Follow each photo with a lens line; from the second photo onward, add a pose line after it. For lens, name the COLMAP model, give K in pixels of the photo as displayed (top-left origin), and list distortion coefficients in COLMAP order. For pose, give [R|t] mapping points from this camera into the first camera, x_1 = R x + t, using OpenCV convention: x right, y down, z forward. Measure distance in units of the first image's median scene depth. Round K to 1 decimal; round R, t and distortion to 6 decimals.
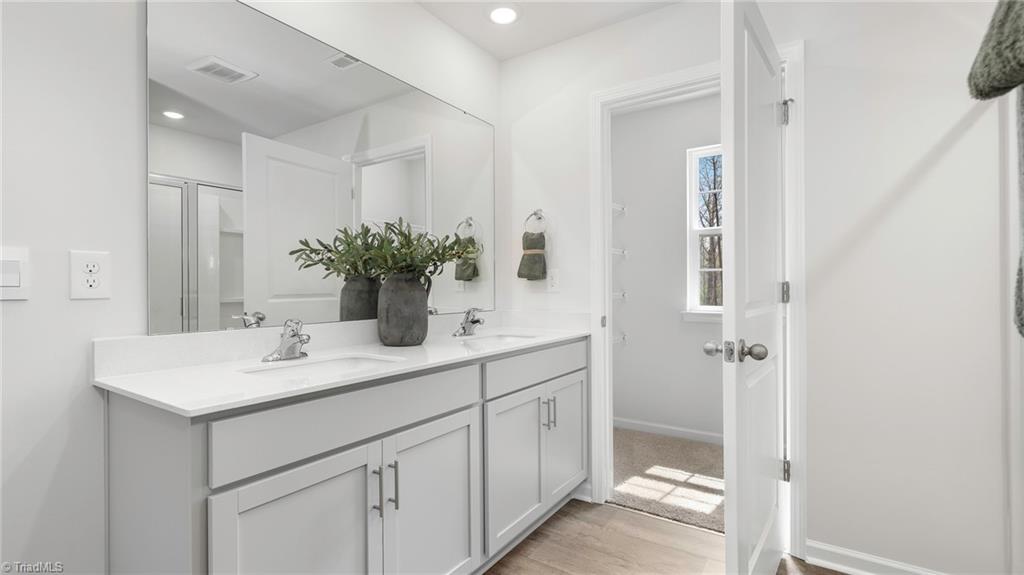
lens RADIAL K [[457.5, 0, 512.0], [0, 457.5, 287.5], [0, 0, 1]] dist [-0.000444, 0.000082]
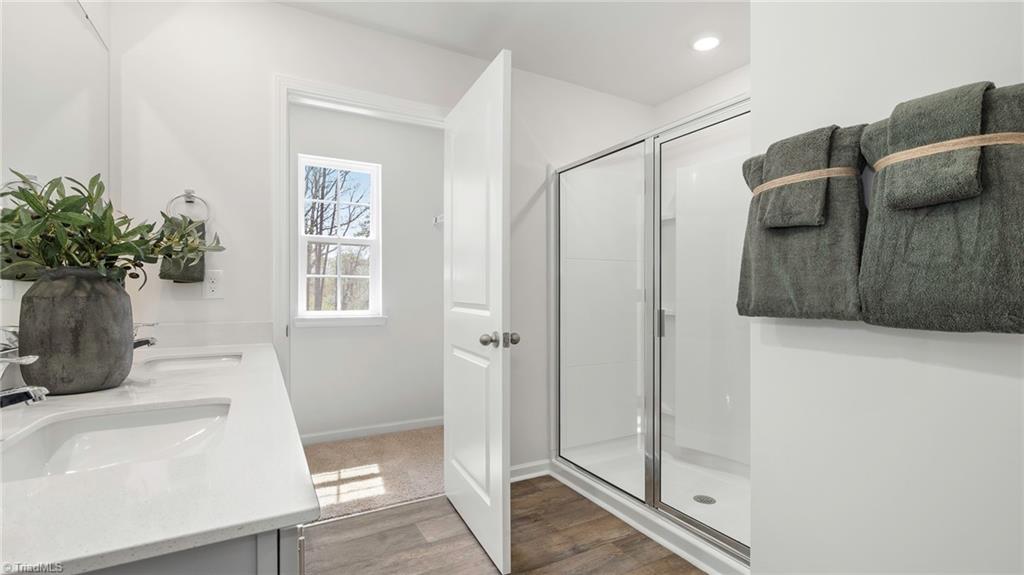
lens RADIAL K [[457.5, 0, 512.0], [0, 457.5, 287.5], [0, 0, 1]] dist [-0.000444, 0.000082]
pose [[0.447770, 0.015756, 0.894010, -0.380736], [-0.006040, 0.999875, -0.014597, 0.000117], [-0.894129, 0.001137, 0.447809, 0.179572]]
